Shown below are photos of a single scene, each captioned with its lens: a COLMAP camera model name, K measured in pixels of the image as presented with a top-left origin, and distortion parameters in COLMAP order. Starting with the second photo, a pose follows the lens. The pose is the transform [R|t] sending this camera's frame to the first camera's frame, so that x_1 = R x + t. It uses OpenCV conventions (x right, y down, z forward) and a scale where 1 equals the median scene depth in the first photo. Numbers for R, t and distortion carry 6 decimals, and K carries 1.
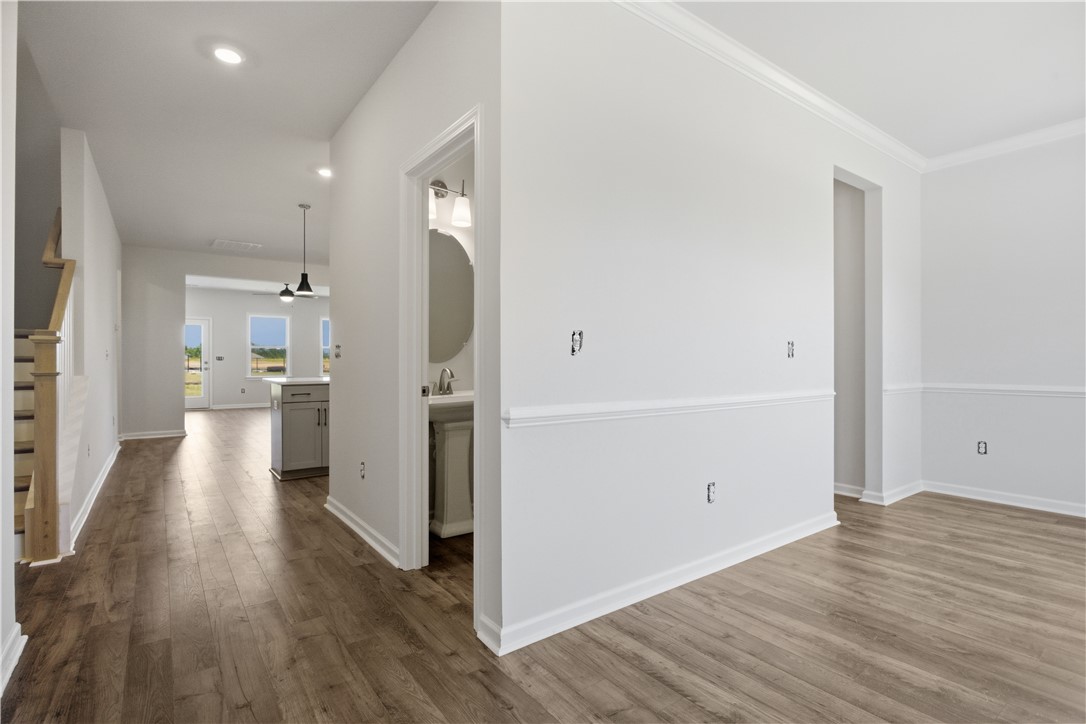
lens RADIAL K [[520.1, 0, 535.1], [0, 520.1, 364.6], [0, 0, 1]] dist [-0.001681, 0.001586]
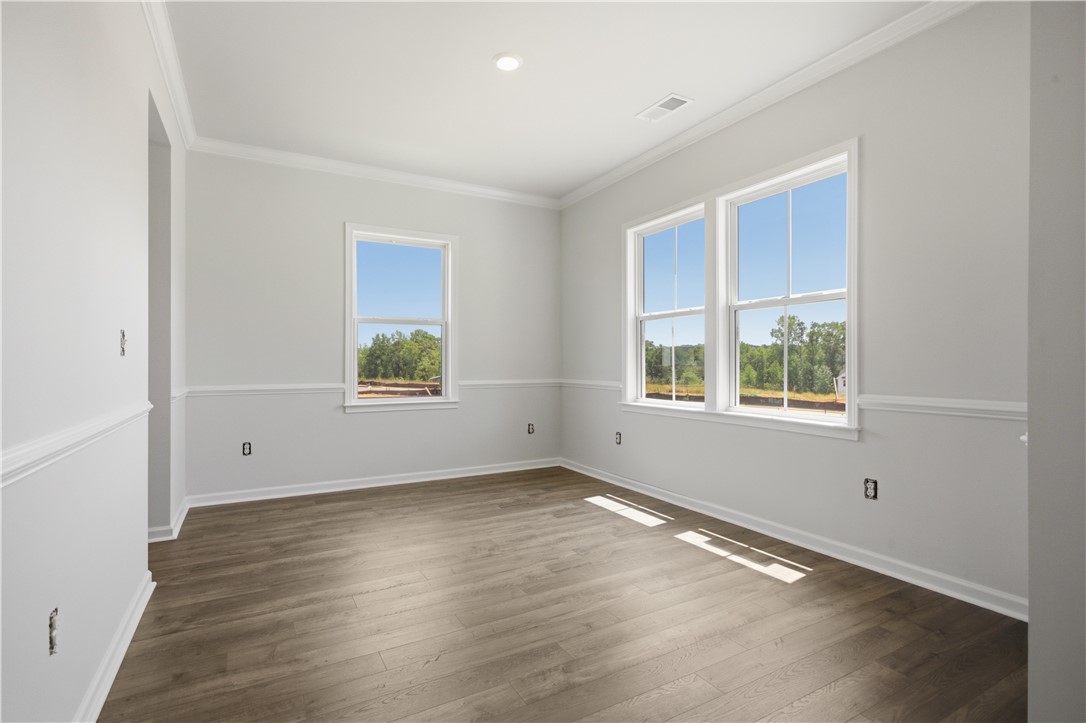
lens RADIAL K [[520.1, 0, 537.1], [0, 520.1, 359.1], [0, 0, 1]] dist [-0.001681, 0.001586]
pose [[0.130080, 0.005206, 0.991490, -0.077568], [0.006660, 0.999959, -0.006124, -0.003049], [-0.991481, 0.007400, 0.130040, 0.416019]]
